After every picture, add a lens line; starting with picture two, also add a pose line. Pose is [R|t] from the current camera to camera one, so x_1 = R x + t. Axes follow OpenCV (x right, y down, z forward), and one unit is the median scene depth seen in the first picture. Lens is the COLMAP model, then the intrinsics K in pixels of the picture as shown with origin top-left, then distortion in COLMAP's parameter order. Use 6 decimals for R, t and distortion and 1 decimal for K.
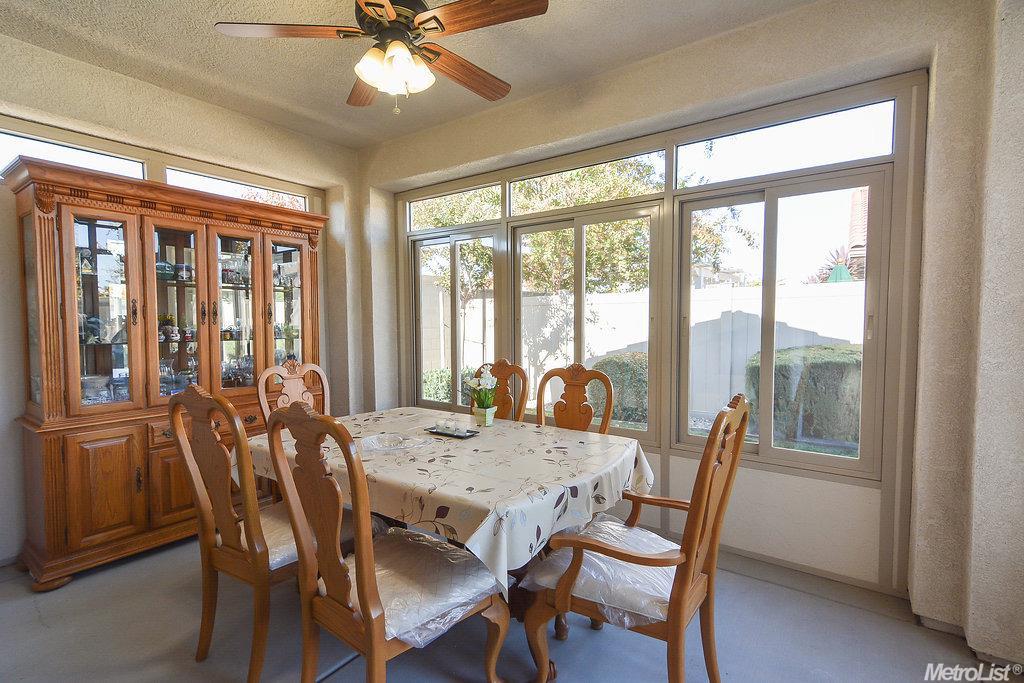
lens RADIAL K [[482.7, 0, 507.4], [0, 482.7, 345.0], [0, 0, 1]] dist [0.028595, -0.012911]
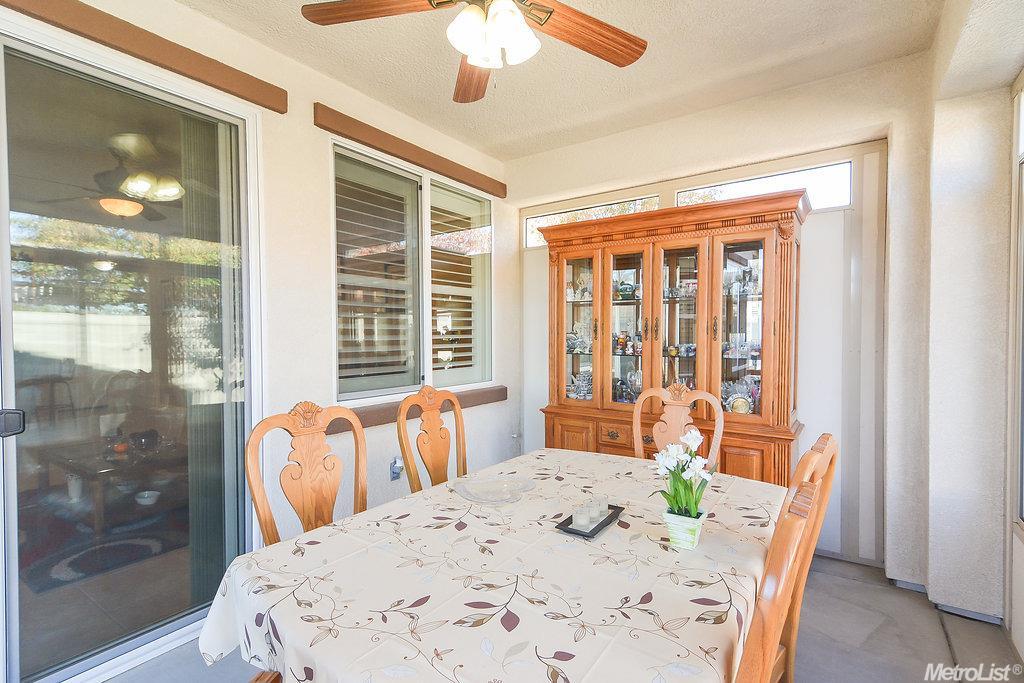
lens RADIAL K [[482.7, 0, 507.4], [0, 482.7, 345.0], [0, 0, 1]] dist [0.028595, -0.012911]
pose [[-0.004886, 0.031443, -0.999494, 0.367744], [-0.050879, 0.998203, 0.031651, -0.043543], [0.998693, 0.051008, -0.003277, 0.634523]]
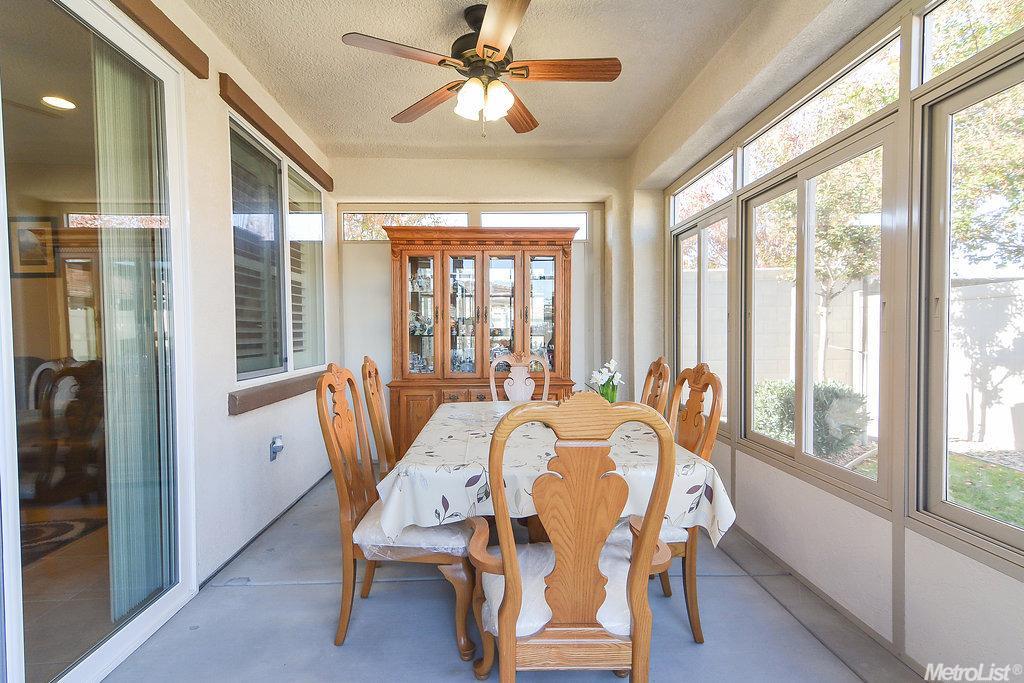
lens RADIAL K [[482.7, 0, 507.4], [0, 482.7, 345.0], [0, 0, 1]] dist [0.028595, -0.012911]
pose [[0.610986, 0.023136, -0.791303, 0.458238], [-0.038084, 0.999275, -0.000189, 0.015726], [0.790725, 0.030251, 0.611424, 0.207313]]
